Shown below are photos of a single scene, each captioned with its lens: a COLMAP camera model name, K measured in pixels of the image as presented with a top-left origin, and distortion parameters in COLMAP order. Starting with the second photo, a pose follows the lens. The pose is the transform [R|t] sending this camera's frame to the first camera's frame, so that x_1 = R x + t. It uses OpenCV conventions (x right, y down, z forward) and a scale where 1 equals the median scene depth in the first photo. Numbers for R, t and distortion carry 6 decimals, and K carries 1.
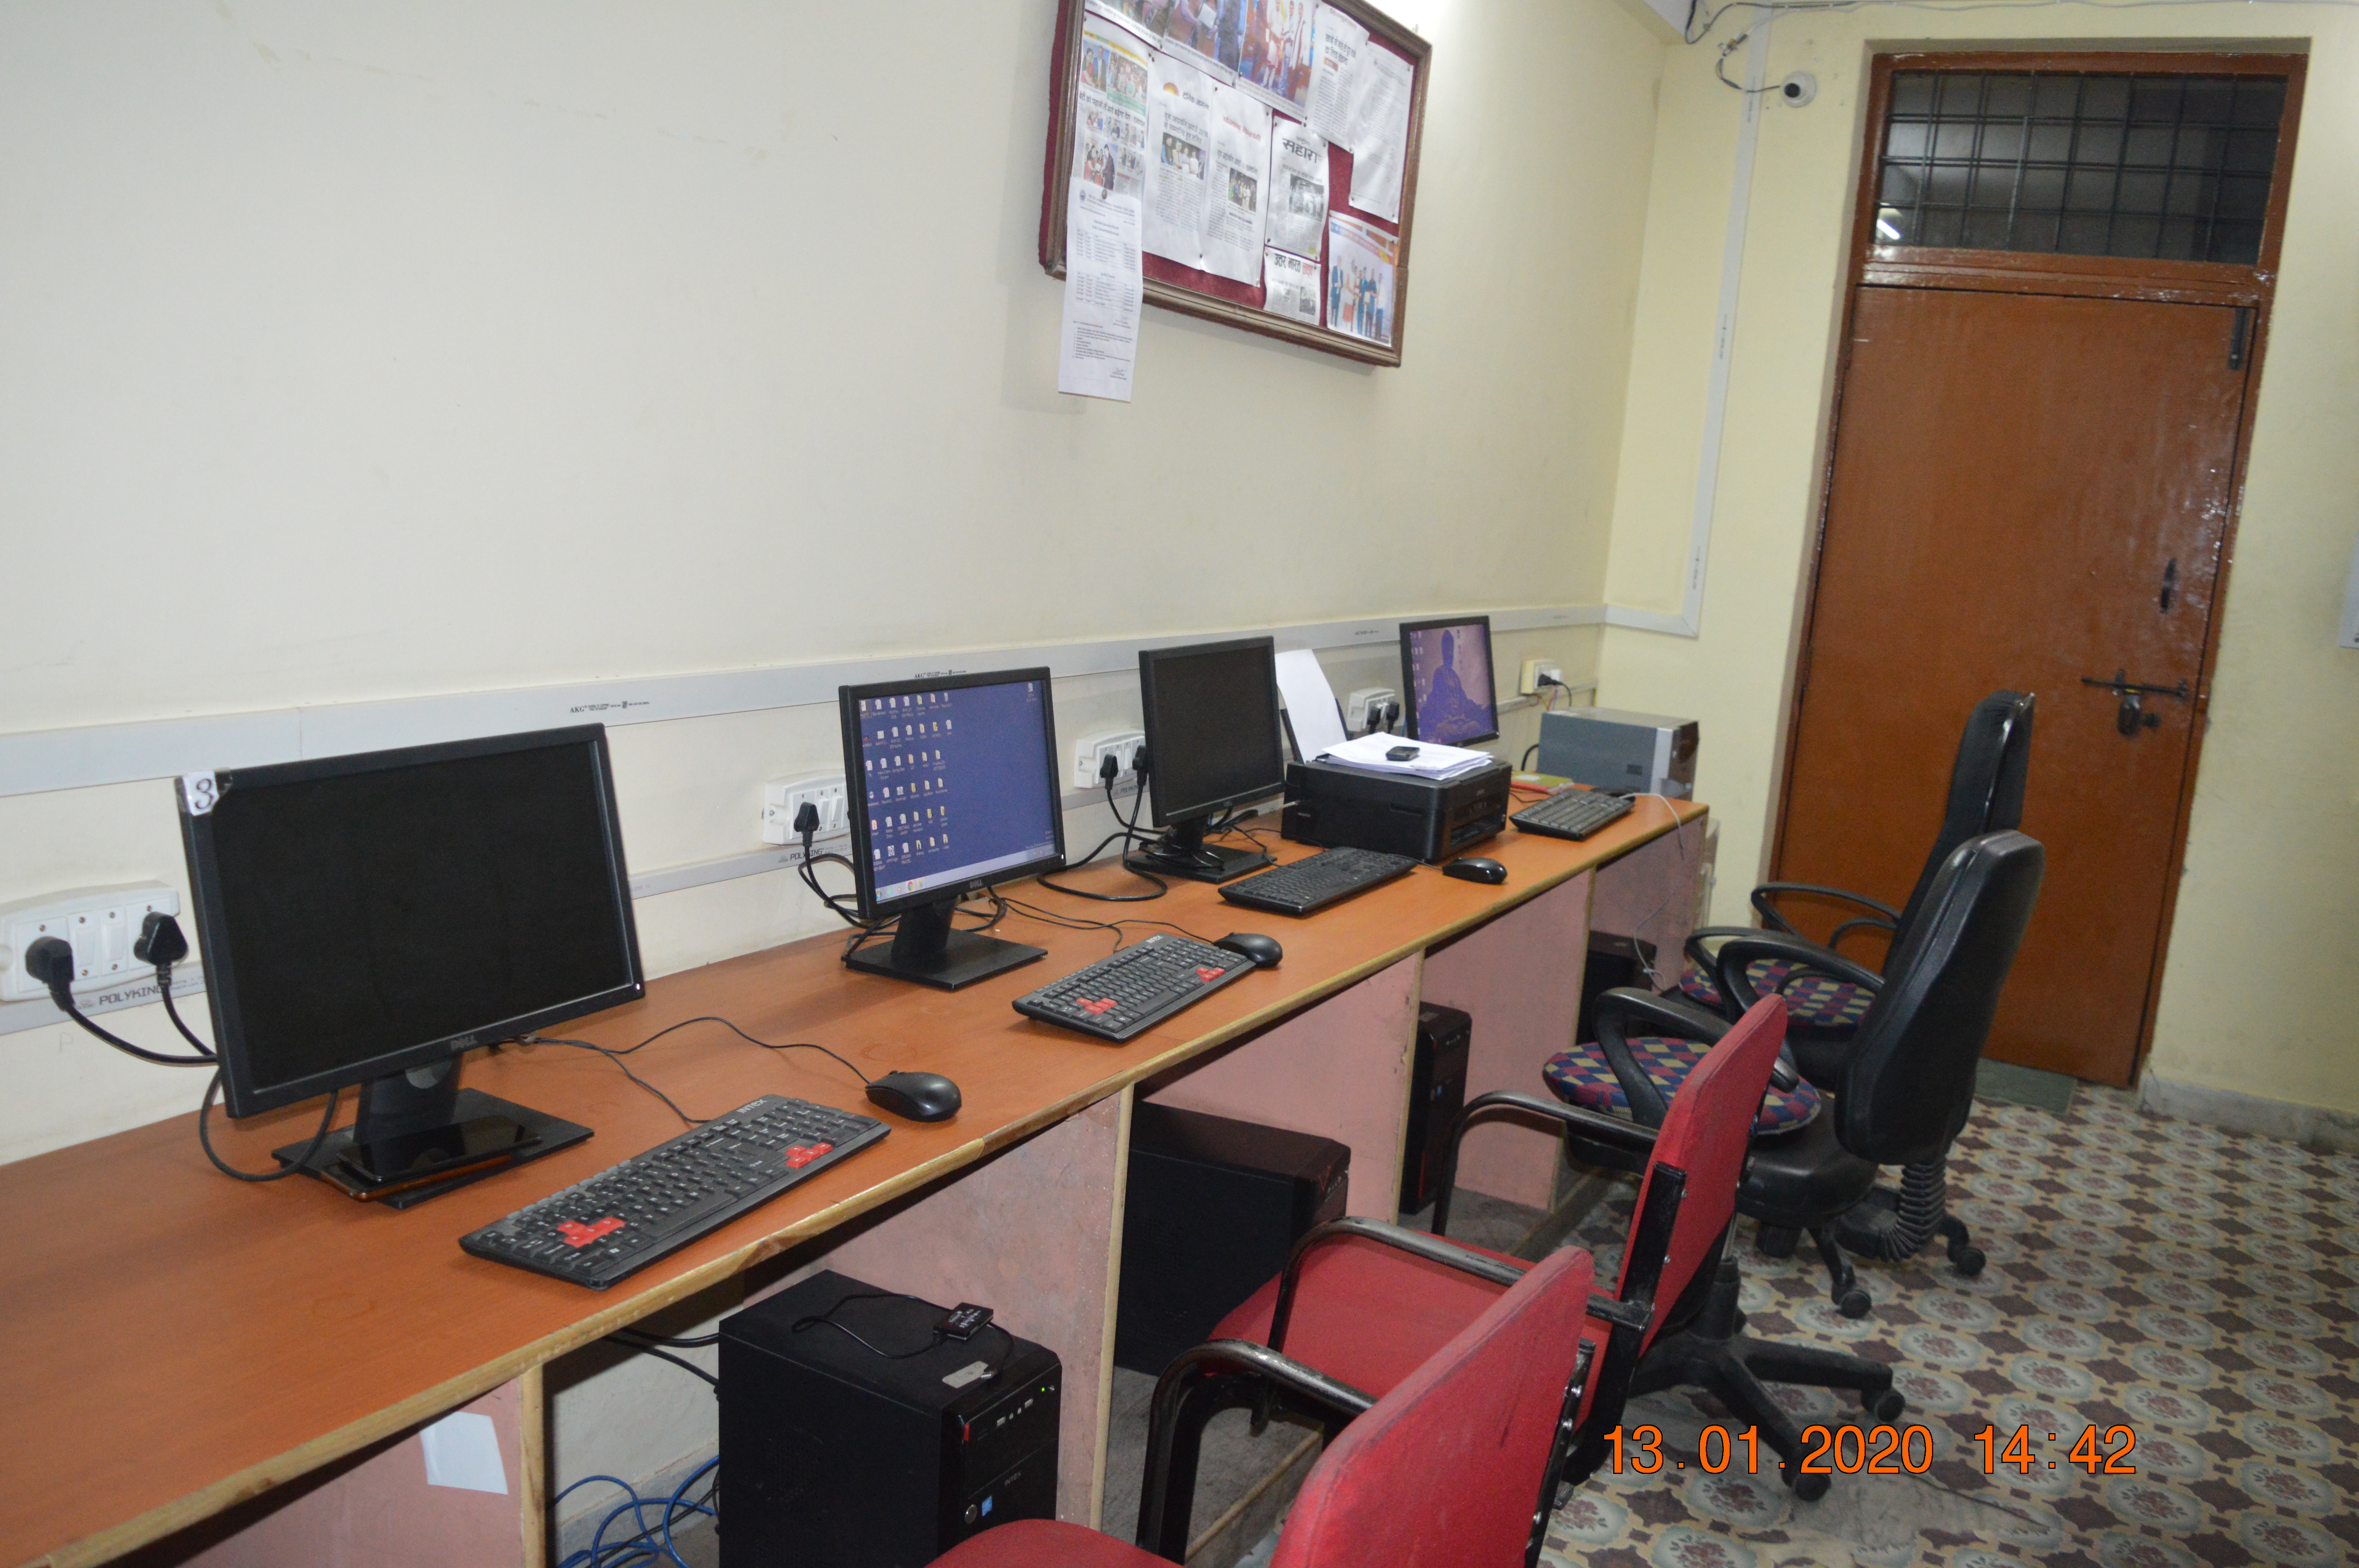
lens RADIAL K [[1878.6, 0, 1179.5], [0, 1878.6, 784.0], [0, 0, 1]] dist [-0.093103, 0.021638]
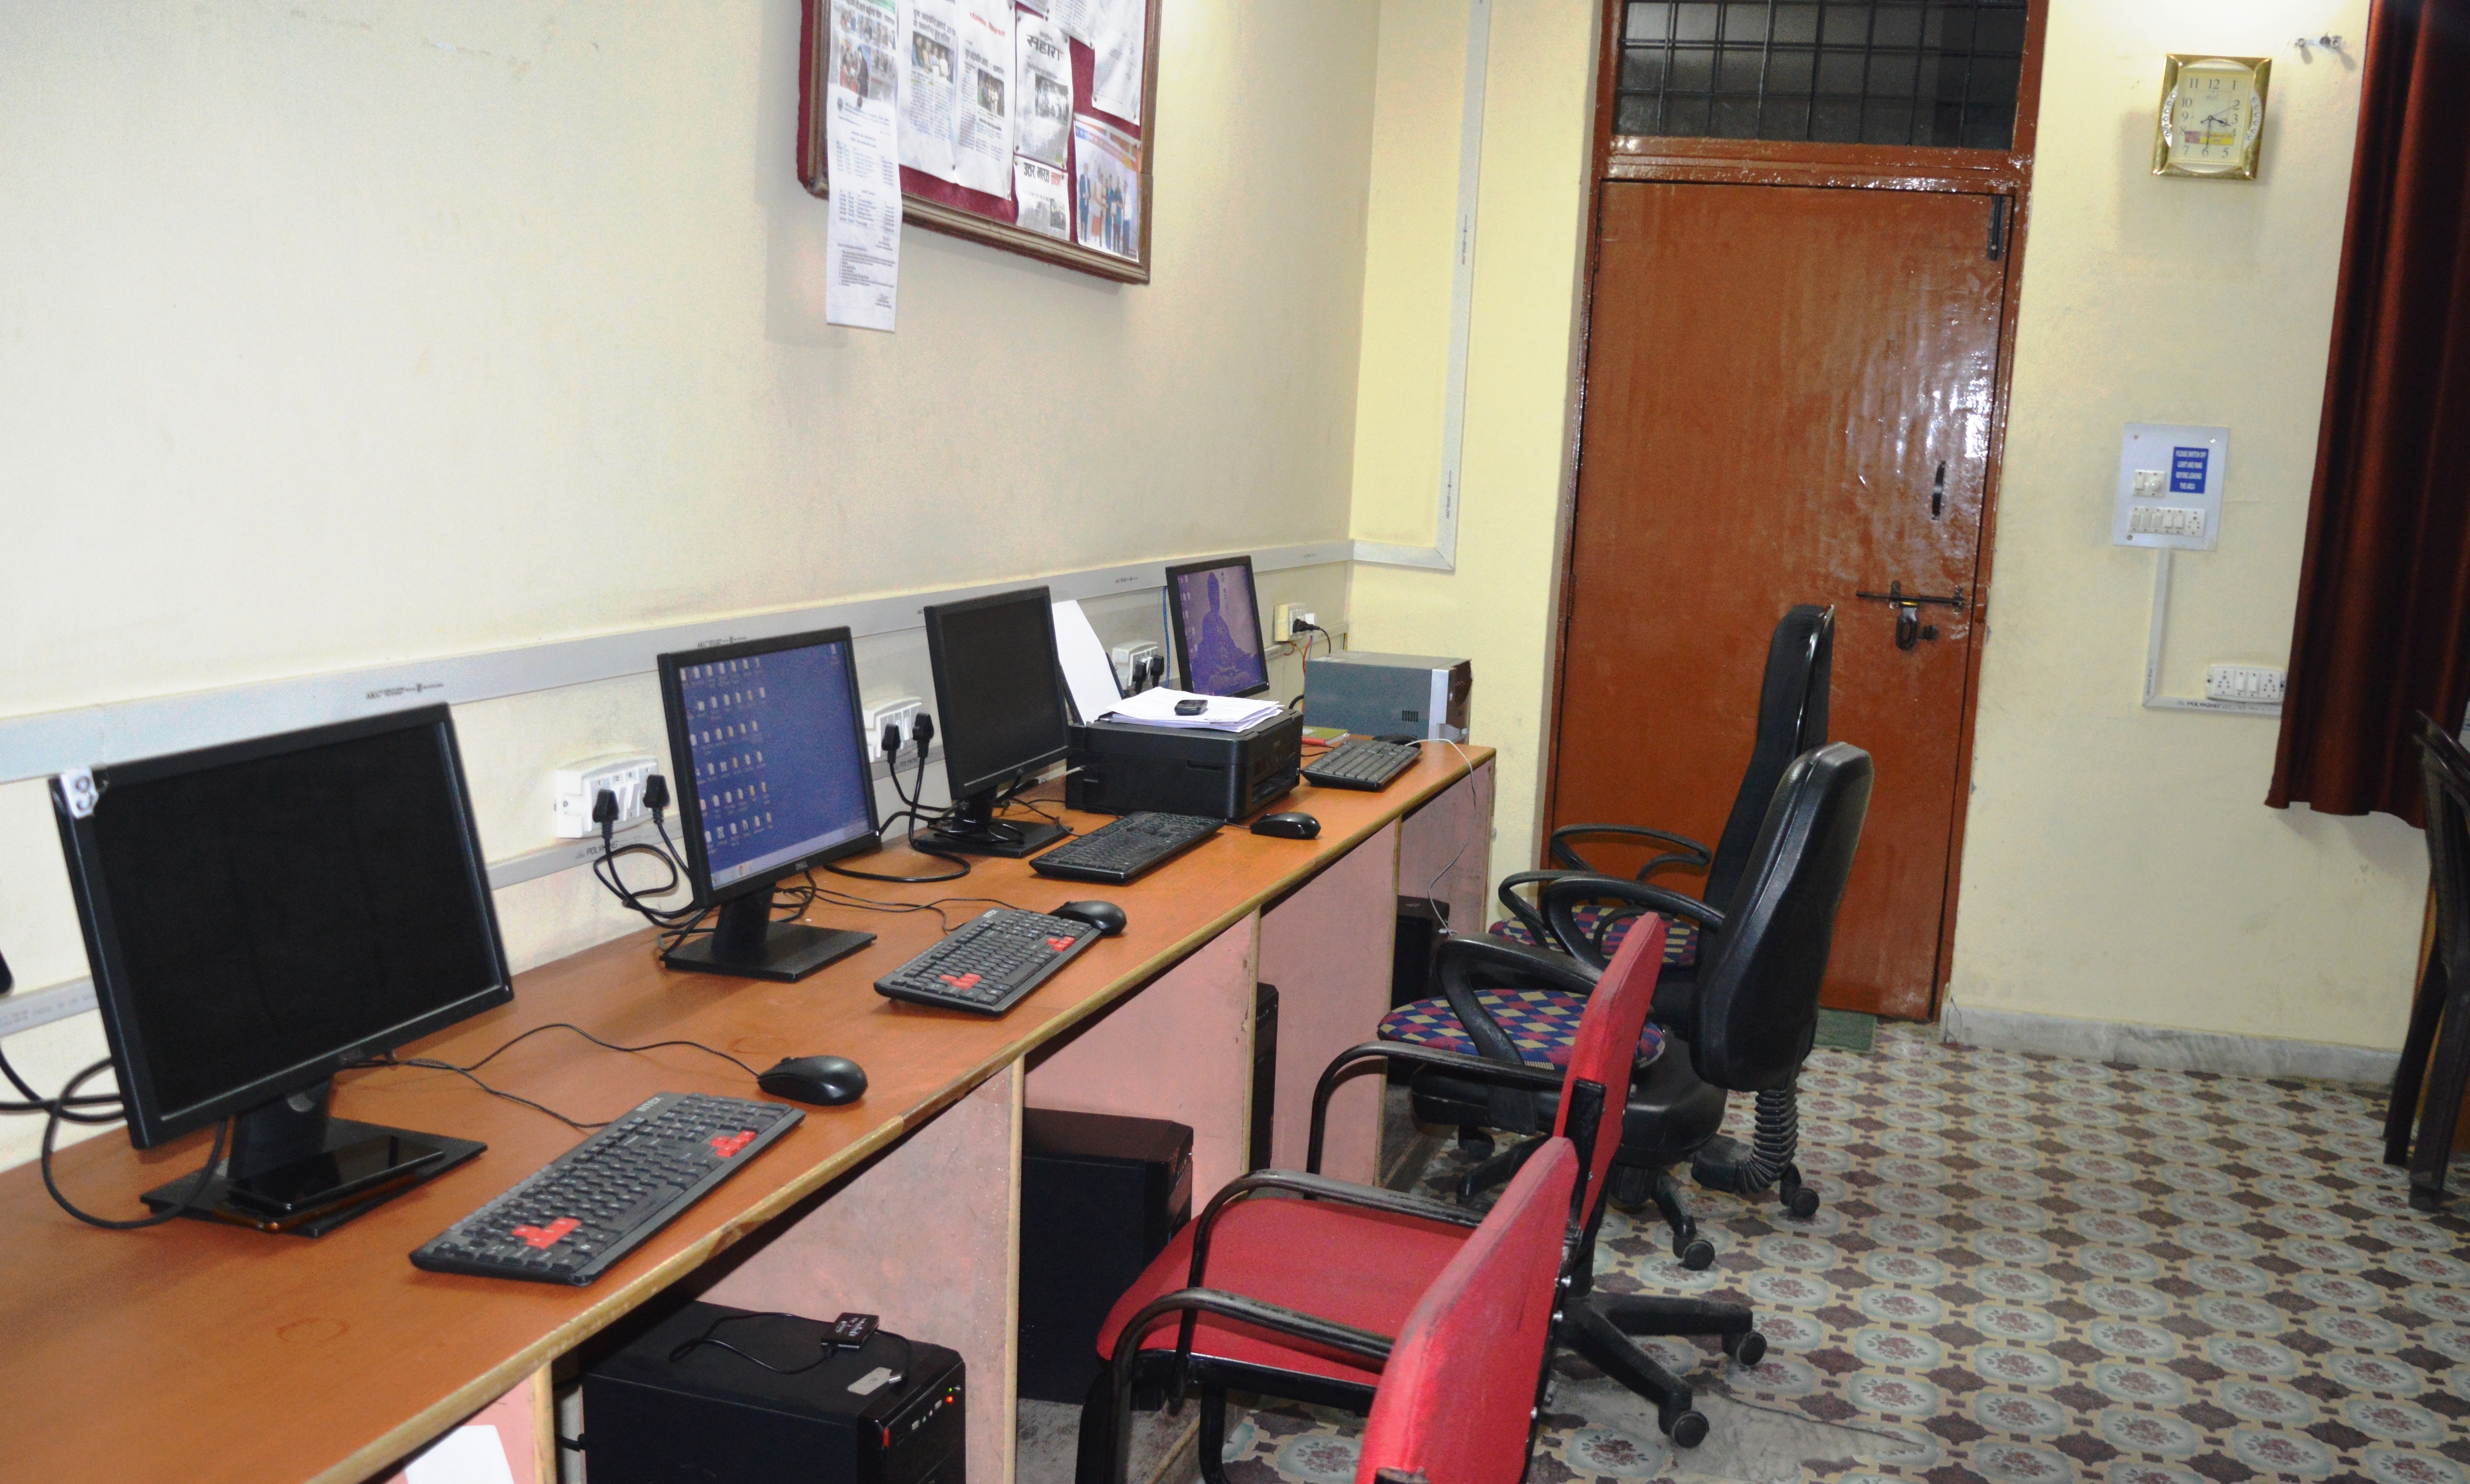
lens RADIAL K [[2221.4, 0, 1226.9], [0, 2221.4, 825.1], [0, 0, 1]] dist [-0.083673, 0.004108]
pose [[0.977831, -0.070458, 0.197184, -0.094171], [0.066214, 0.997411, 0.028043, 0.013818], [-0.198650, -0.014365, 0.979965, -0.078456]]
